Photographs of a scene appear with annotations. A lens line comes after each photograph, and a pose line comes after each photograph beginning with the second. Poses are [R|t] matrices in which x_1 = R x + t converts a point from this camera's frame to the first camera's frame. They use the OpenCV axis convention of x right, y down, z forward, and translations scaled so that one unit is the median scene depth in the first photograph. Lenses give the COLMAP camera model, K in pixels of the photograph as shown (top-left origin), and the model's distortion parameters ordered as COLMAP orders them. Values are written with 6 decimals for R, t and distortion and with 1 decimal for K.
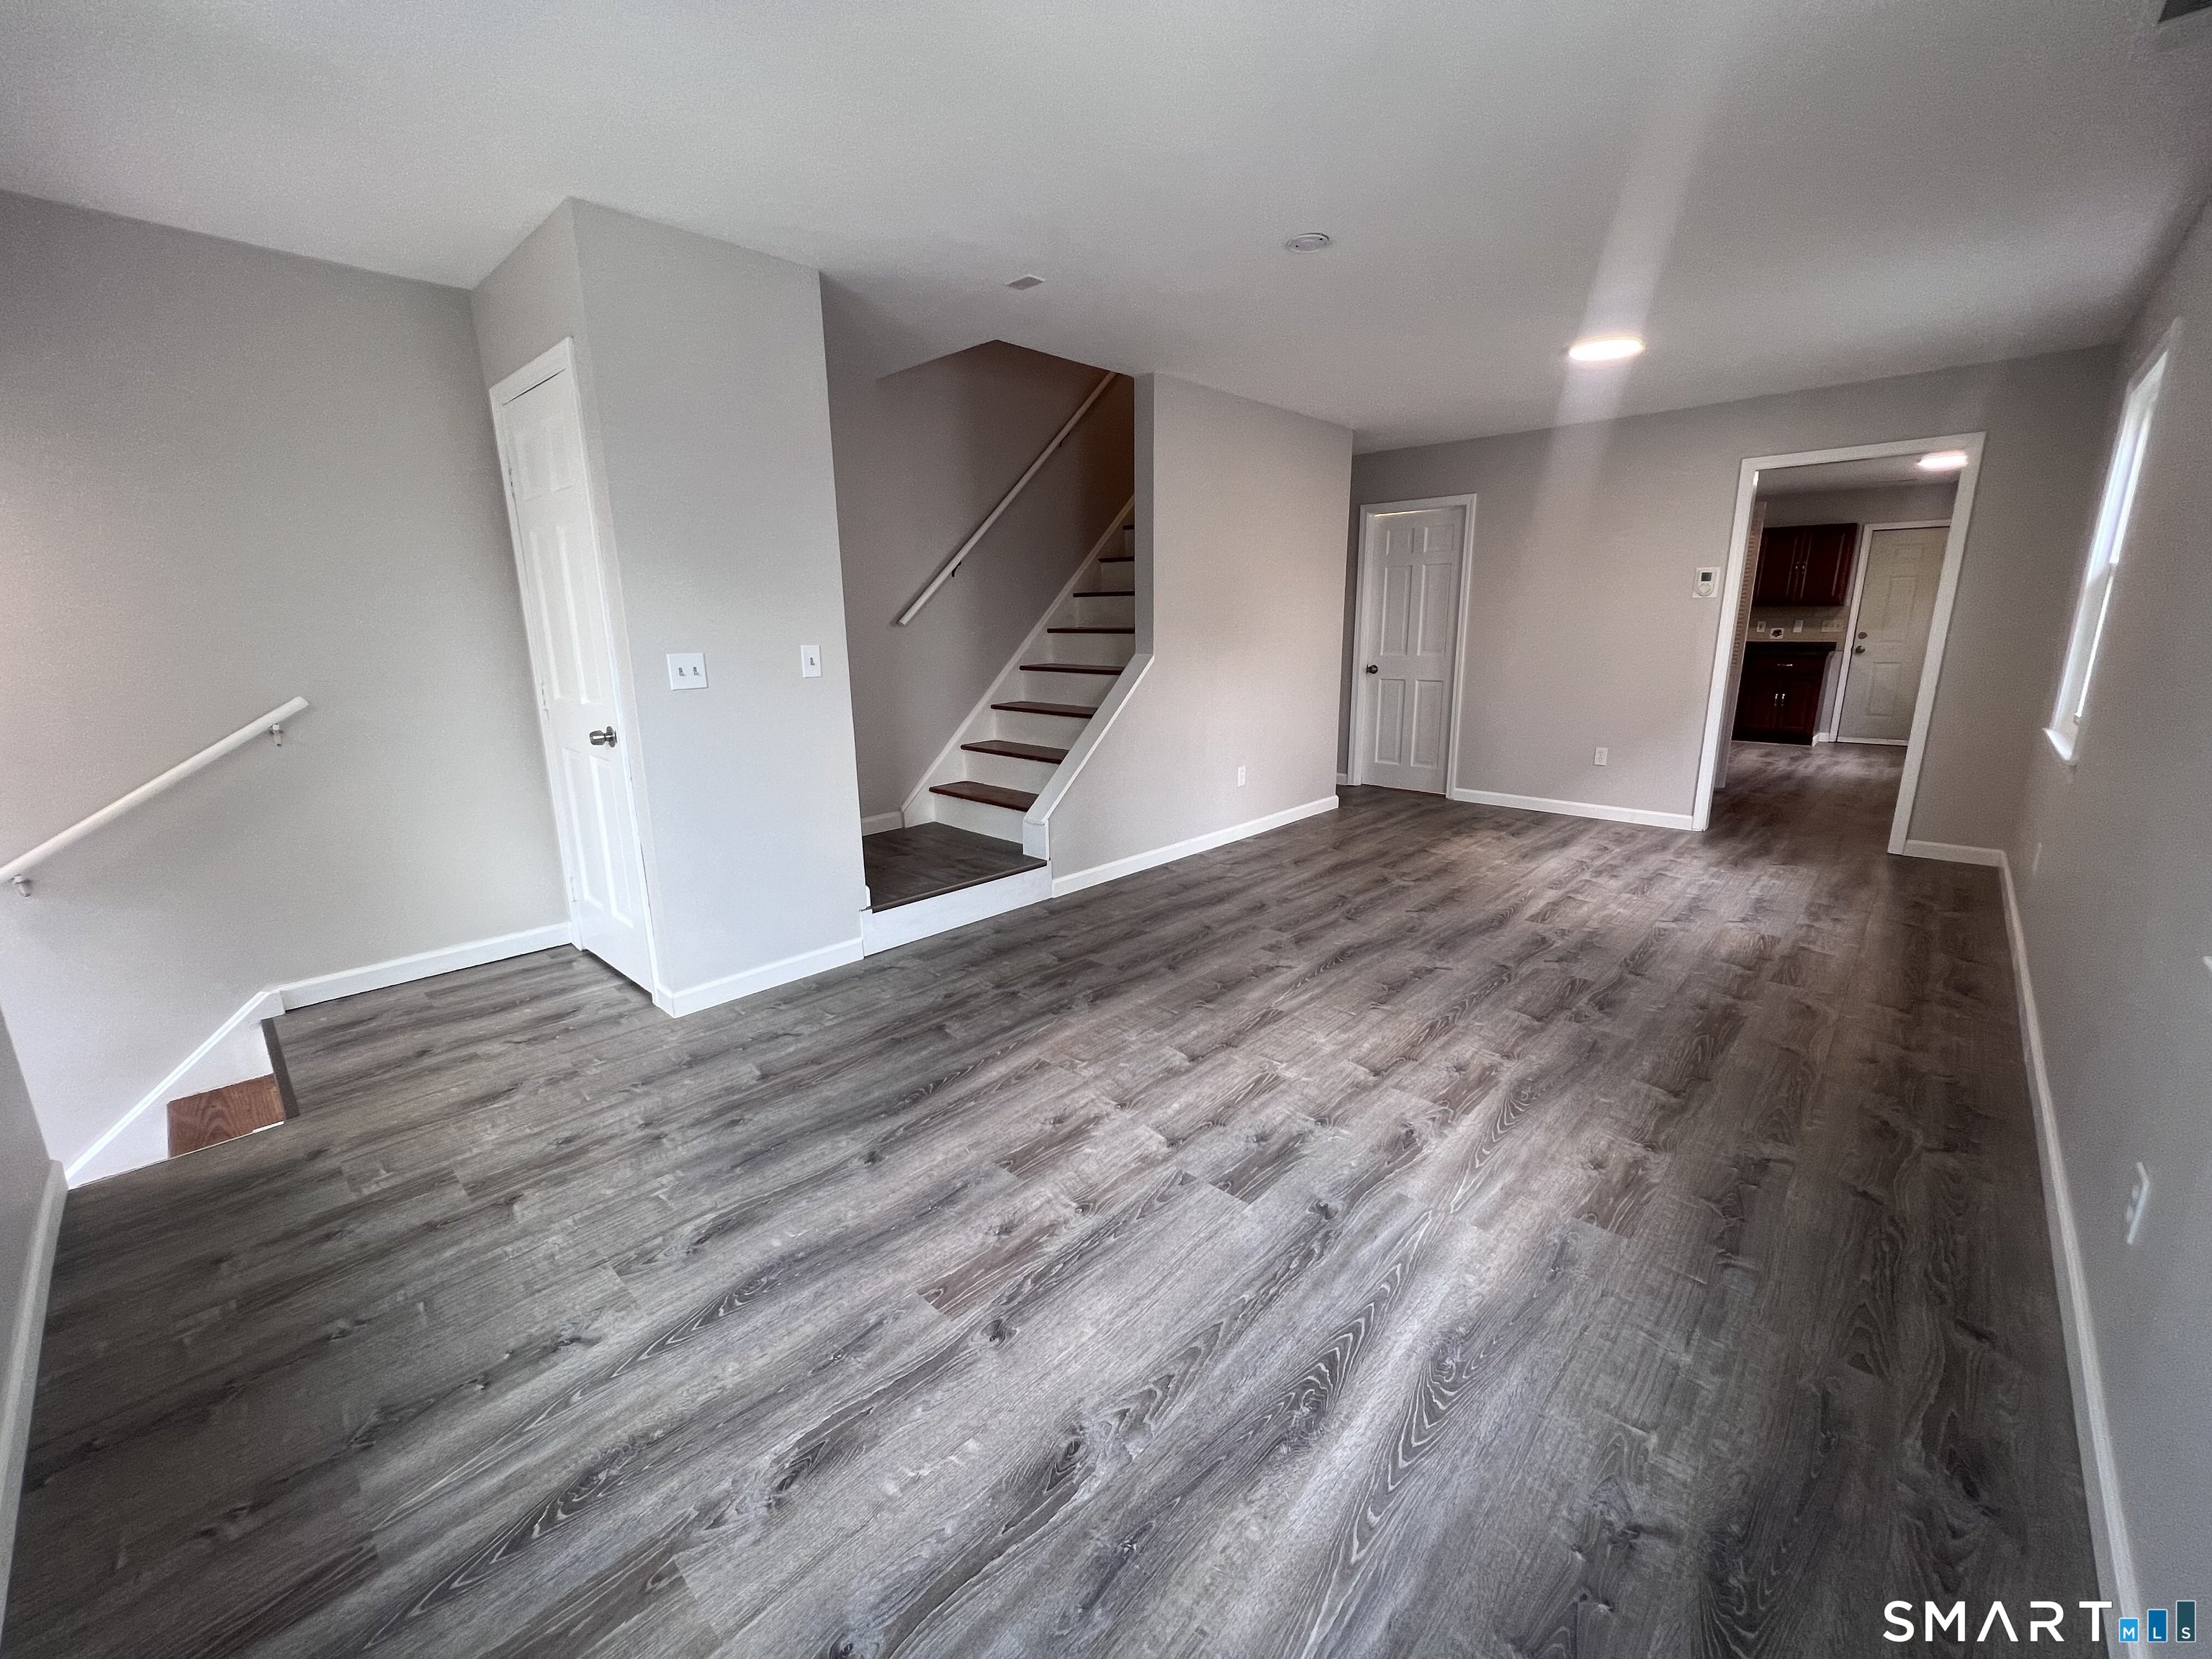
lens RADIAL K [[886.0, 0, 1108.8], [0, 886.0, 822.6], [0, 0, 1]] dist [-0.001203, 0.000987]
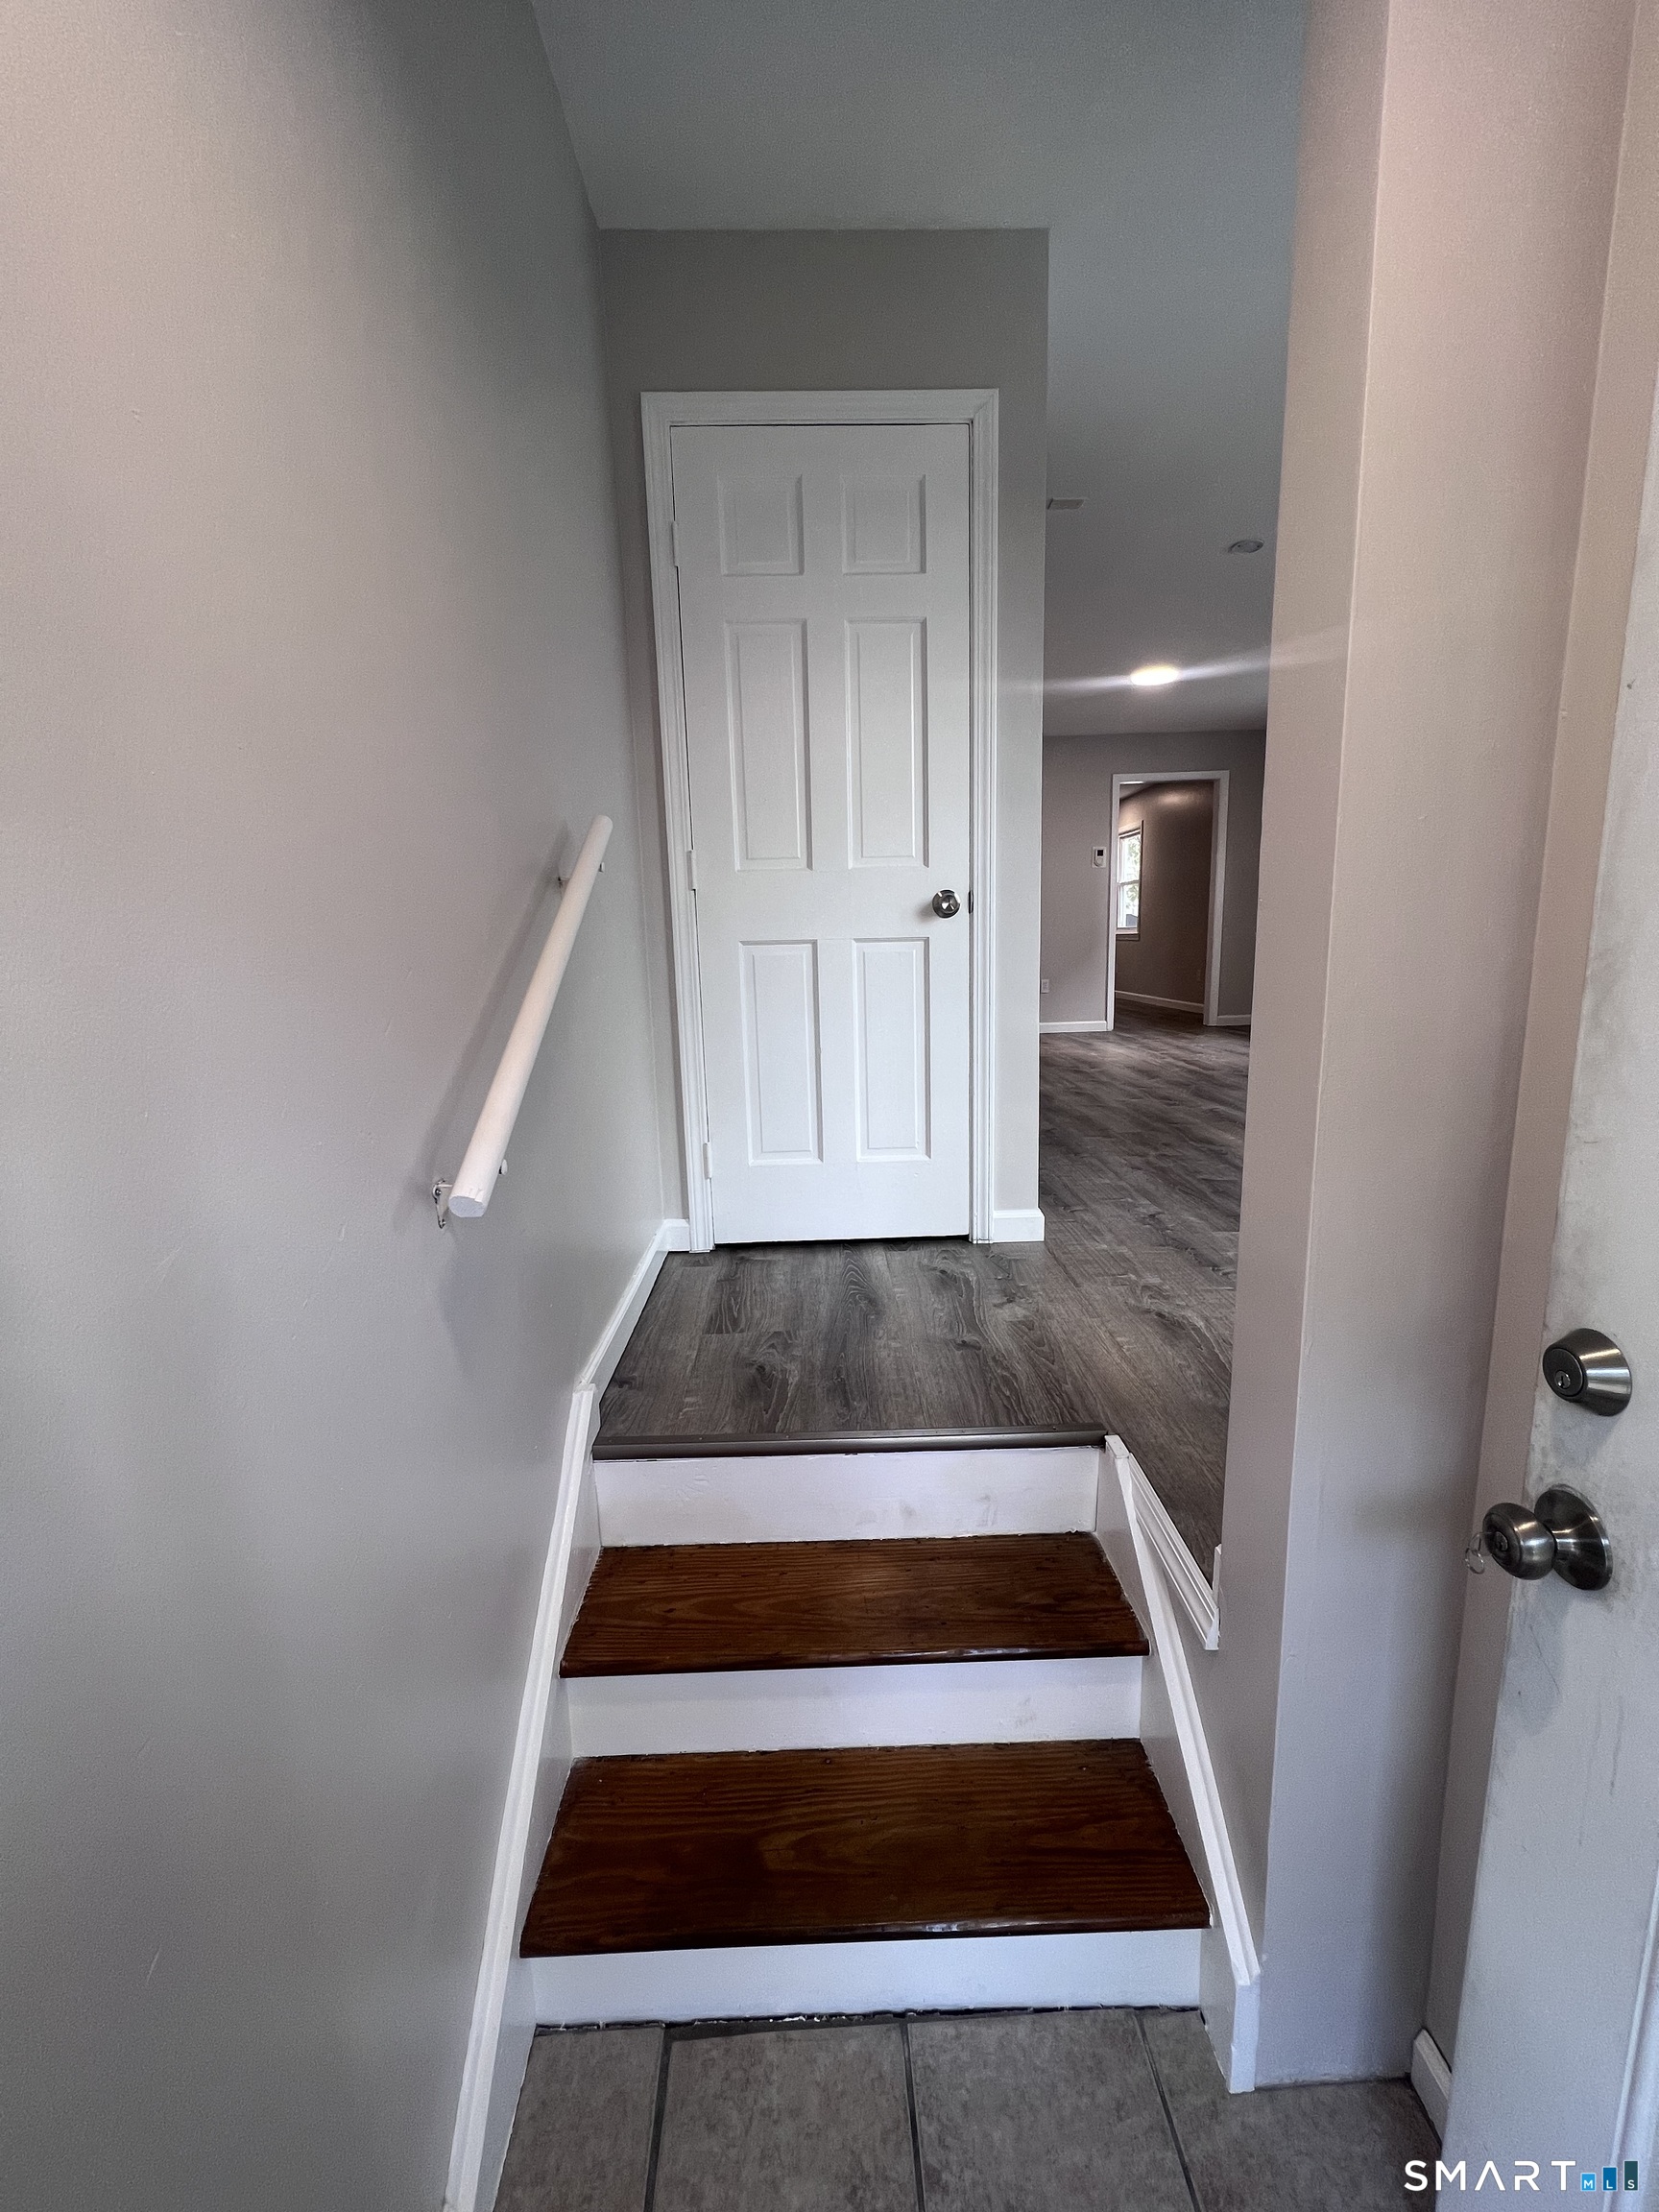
lens RADIAL K [[886.0, 0, 829.7], [0, 886.0, 1092.6], [0, 0, 1]] dist [-0.001203, 0.000987]
pose [[0.709260, -0.129096, 0.693026, -0.943973], [0.178156, 0.984002, 0.000970, 0.038768], [-0.682064, 0.122779, 0.720912, 0.415994]]
